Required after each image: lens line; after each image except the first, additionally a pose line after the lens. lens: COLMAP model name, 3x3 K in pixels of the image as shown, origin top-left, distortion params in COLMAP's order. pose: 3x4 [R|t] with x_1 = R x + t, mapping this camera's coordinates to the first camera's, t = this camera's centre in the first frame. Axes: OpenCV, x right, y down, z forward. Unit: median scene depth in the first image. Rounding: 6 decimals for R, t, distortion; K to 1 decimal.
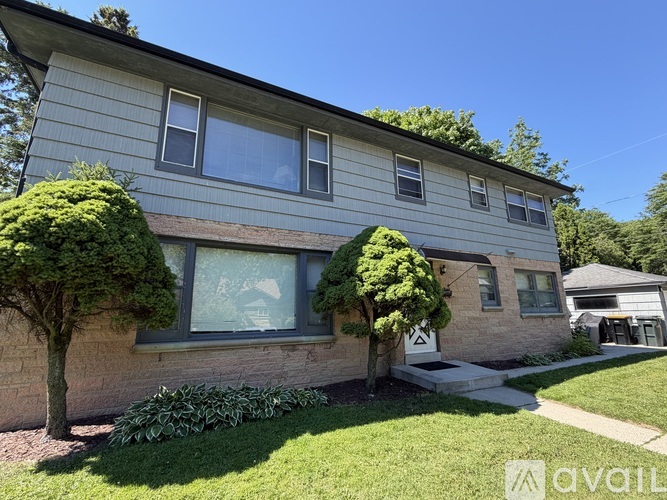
lens RADIAL K [[306.1, 0, 333.5], [0, 306.1, 250.4], [0, 0, 1]] dist [-0.000106, -0.000016]
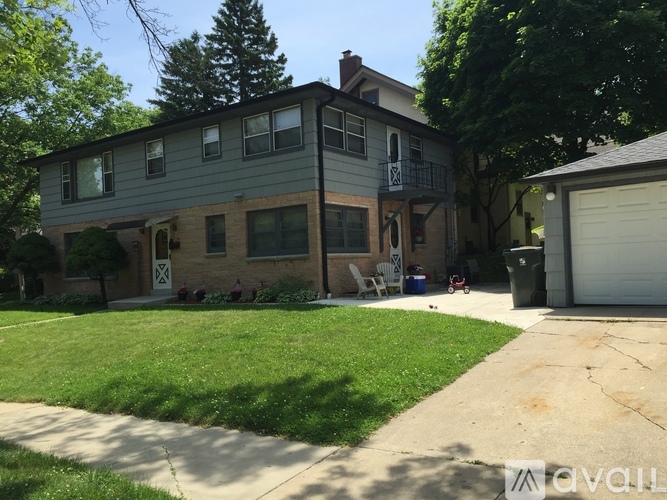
lens RADIAL K [[569.0, 0, 333.4], [0, 569.0, 250.5], [0, 0, 1]] dist [0.001840, 0.000669]
pose [[0.467066, -0.027203, -0.883804, 2.537228], [0.227460, 0.969586, 0.090363, 0.086241], [0.854466, -0.243235, 0.459048, 0.428285]]
